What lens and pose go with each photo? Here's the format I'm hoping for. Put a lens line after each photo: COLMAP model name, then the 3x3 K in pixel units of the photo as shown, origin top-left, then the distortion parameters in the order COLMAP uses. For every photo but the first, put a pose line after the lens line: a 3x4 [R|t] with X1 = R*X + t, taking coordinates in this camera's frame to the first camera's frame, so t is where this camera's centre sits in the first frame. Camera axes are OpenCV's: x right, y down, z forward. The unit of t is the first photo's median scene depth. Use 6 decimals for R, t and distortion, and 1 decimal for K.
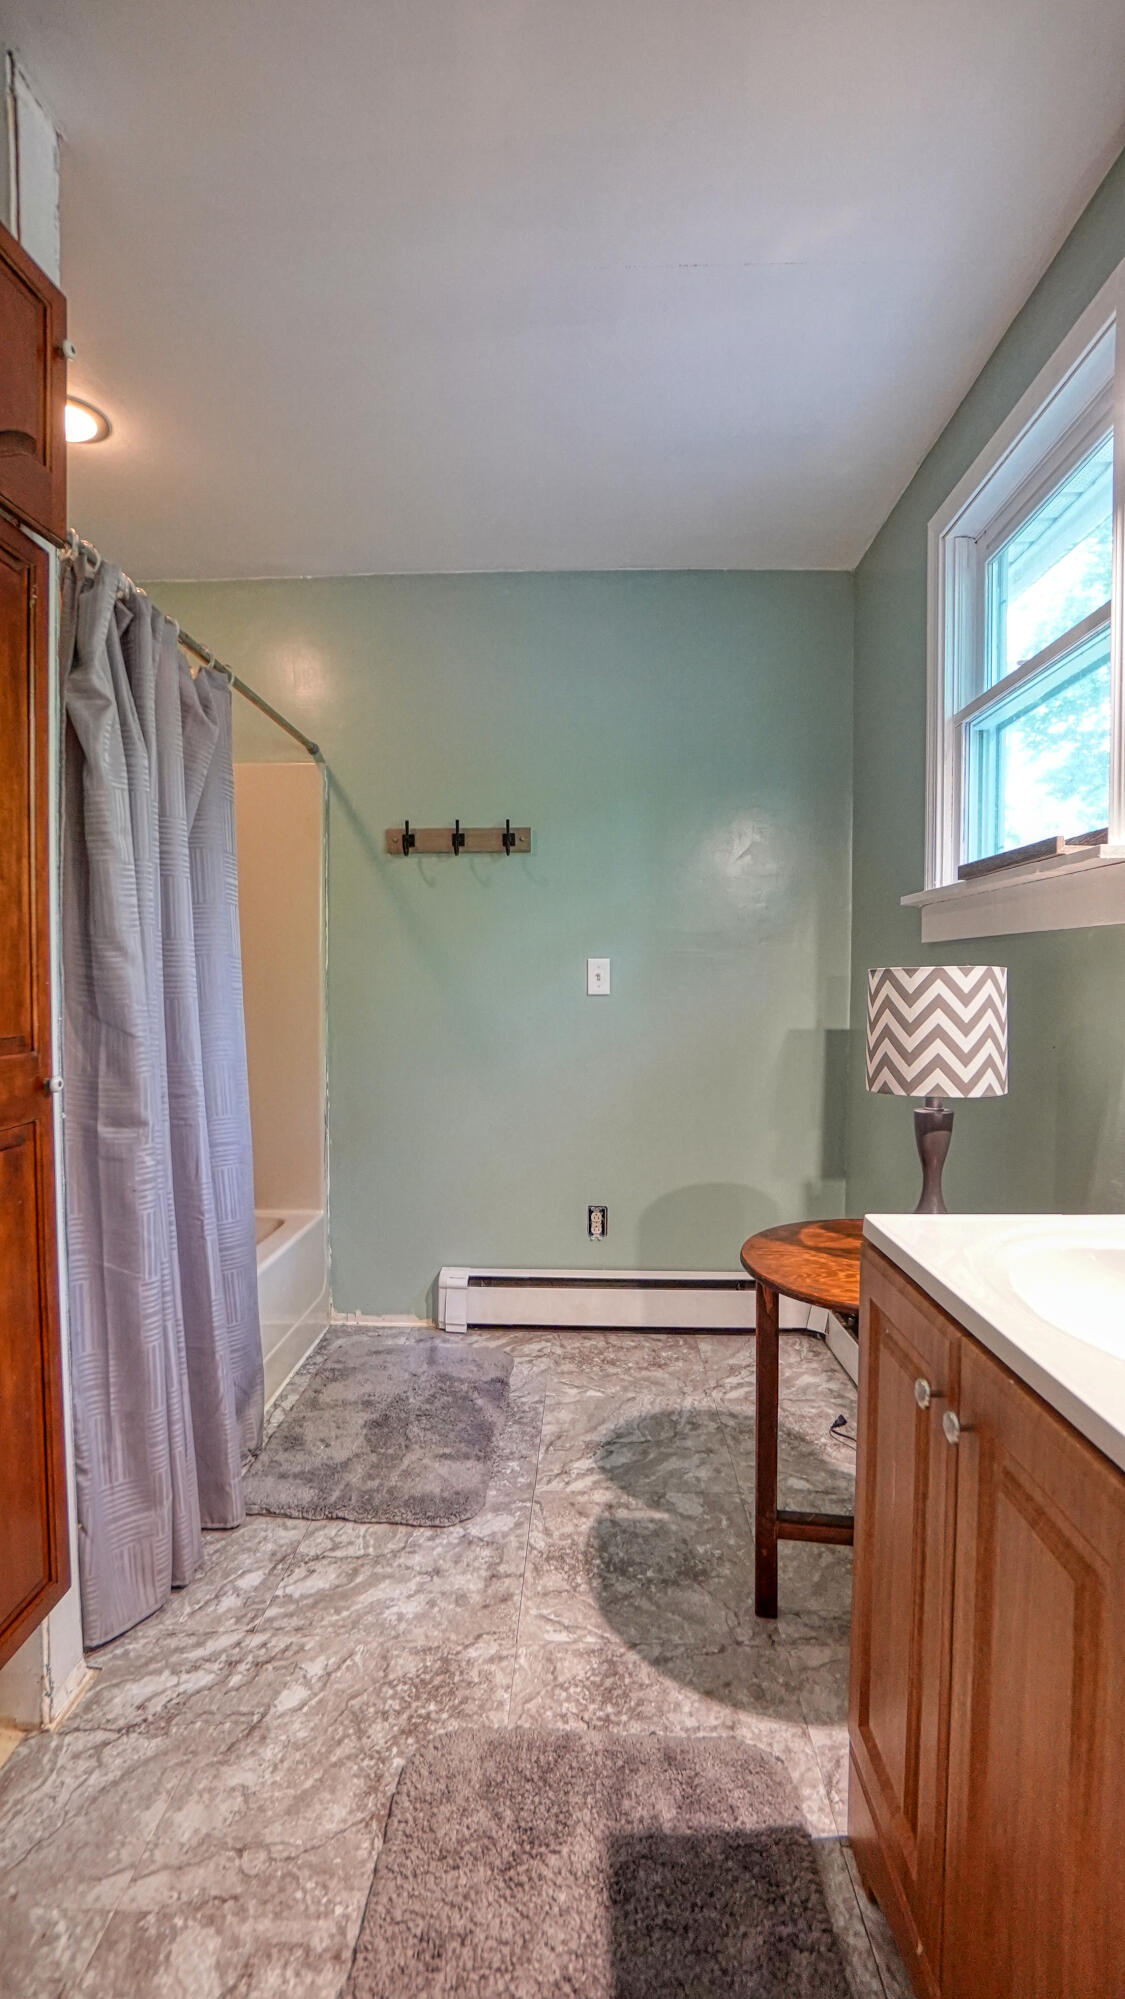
lens RADIAL K [[893.0, 0, 553.7], [0, 893.0, 1016.1], [0, 0, 1]] dist [-0.058931, 0.023623]
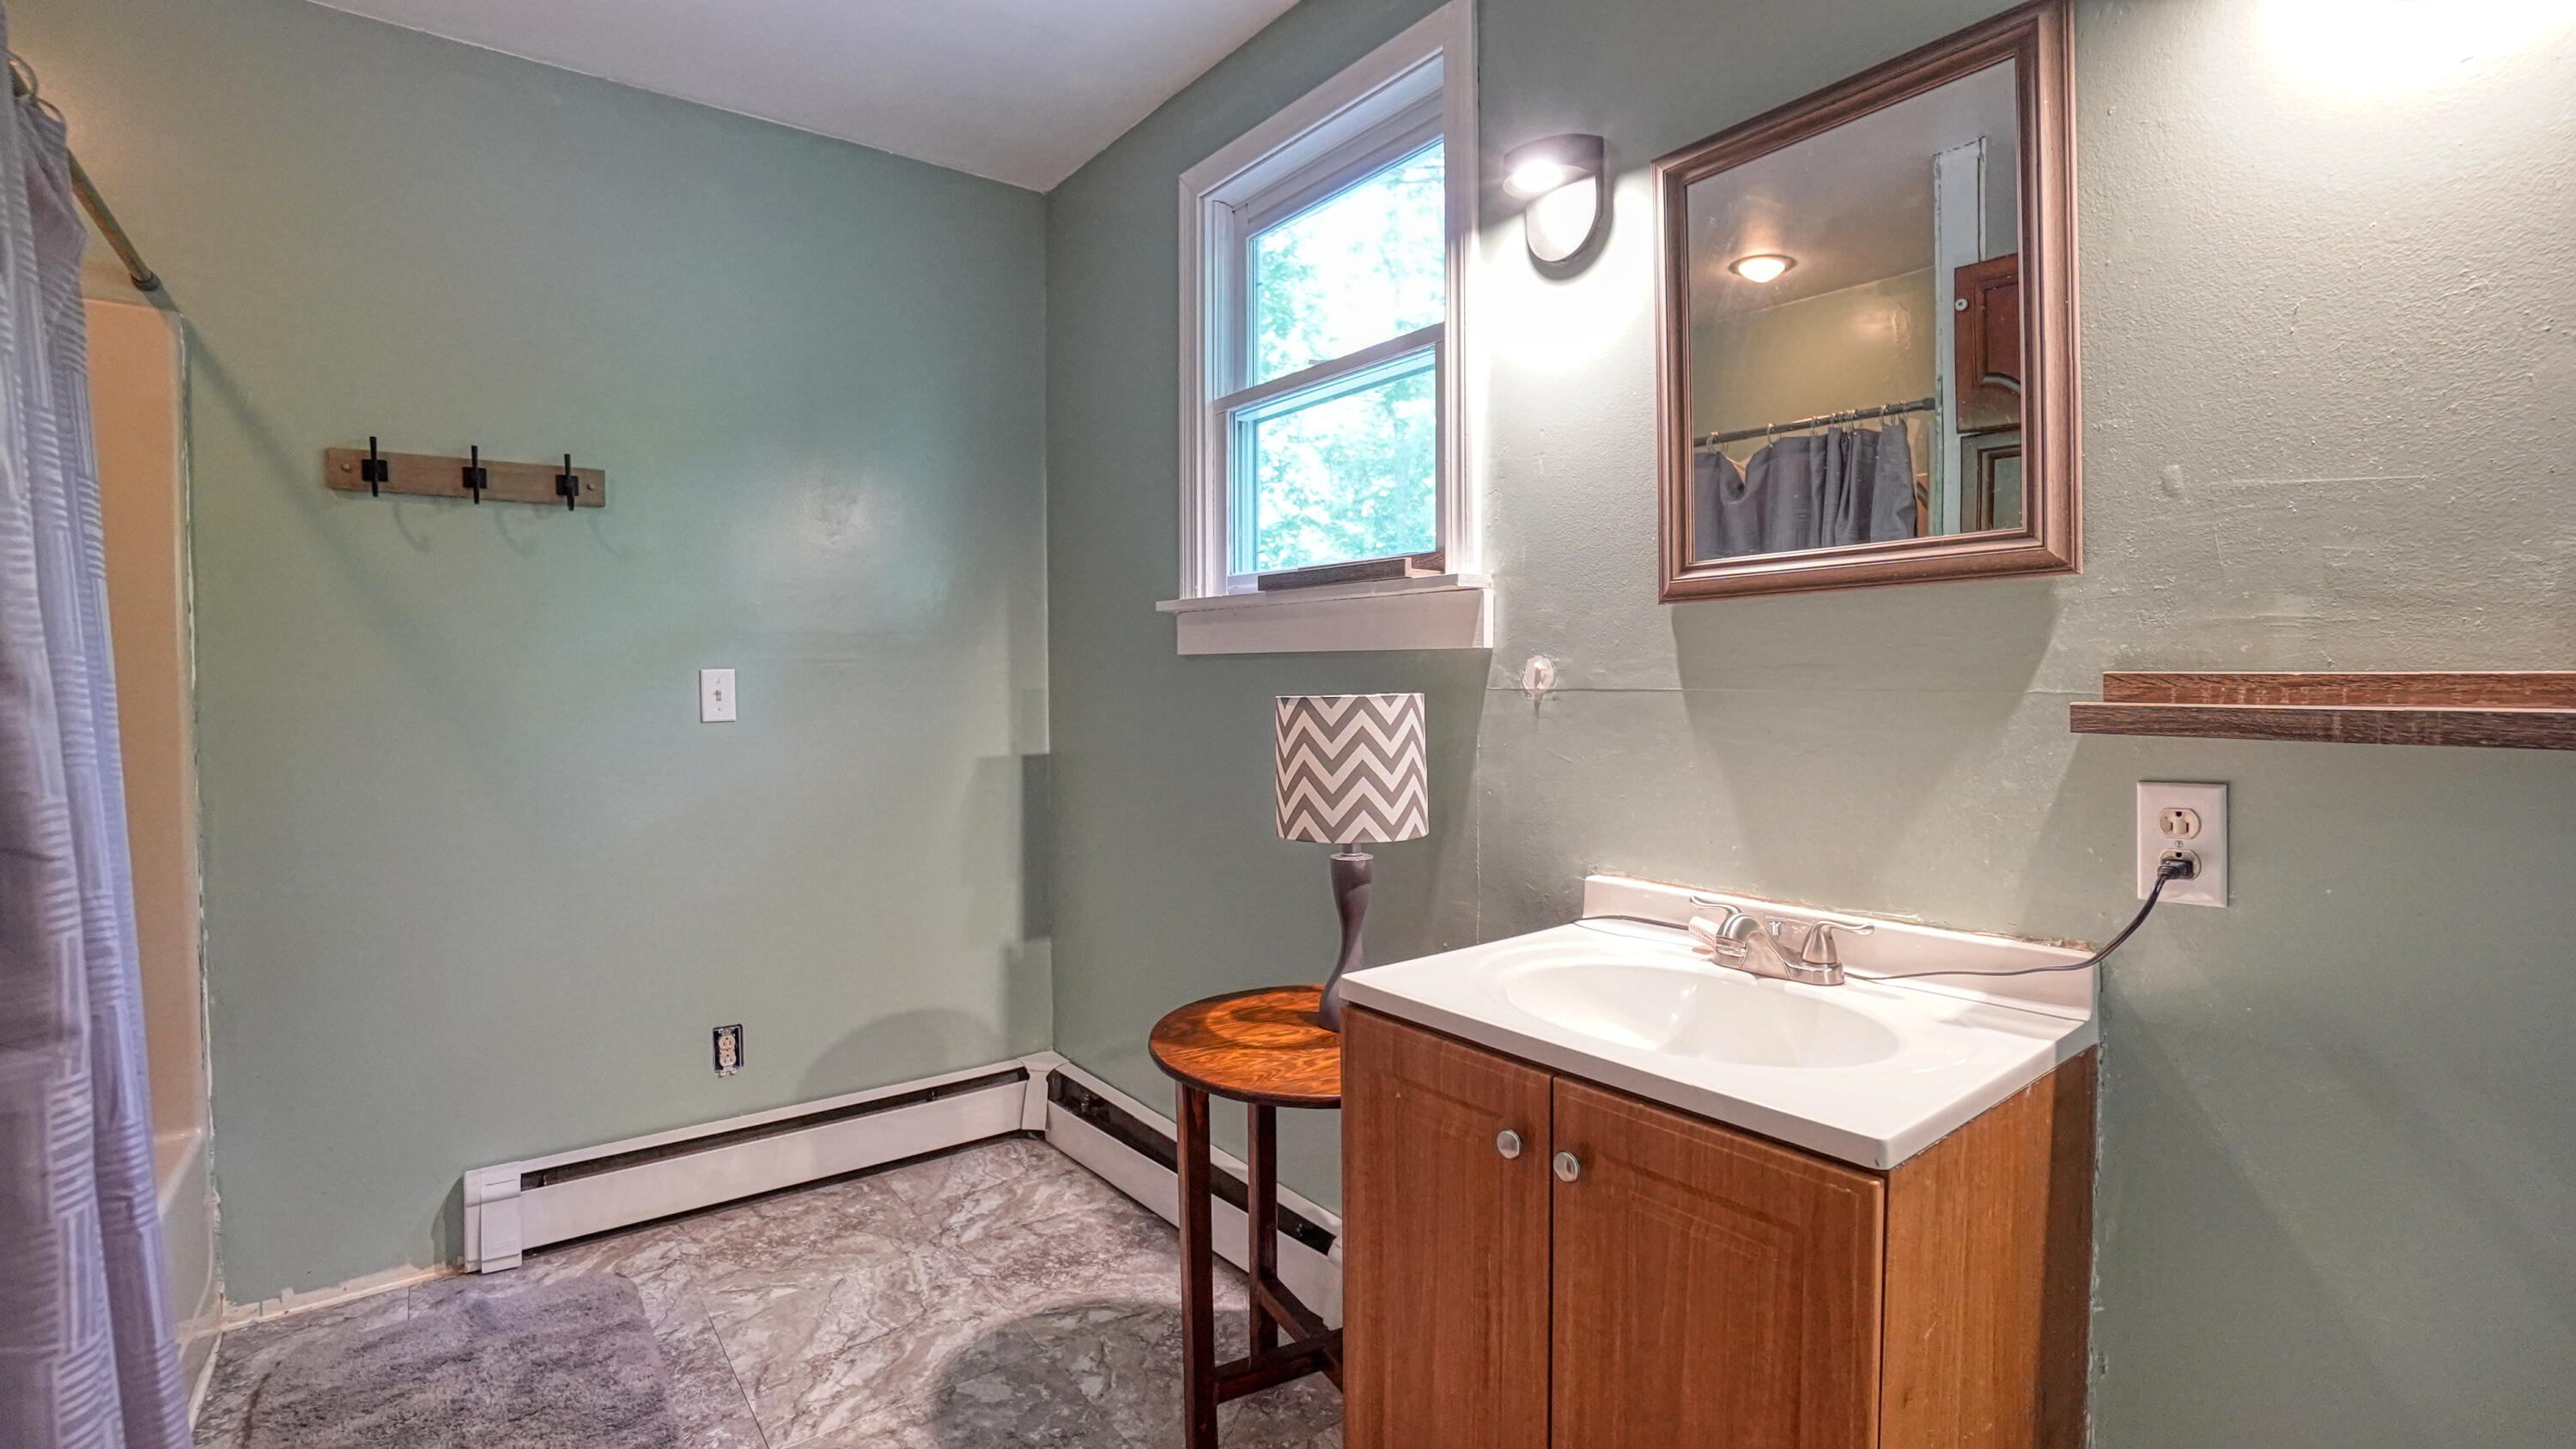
lens RADIAL K [[1150.6, 0, 1268.1], [0, 1150.6, 718.3], [0, 0, 1]] dist [-0.058931, 0.023623]
pose [[0.776882, -0.028893, 0.628982, -0.177657], [0.029910, 0.999512, 0.008972, -0.021714], [-0.628935, 0.011843, 0.777368, 0.049873]]
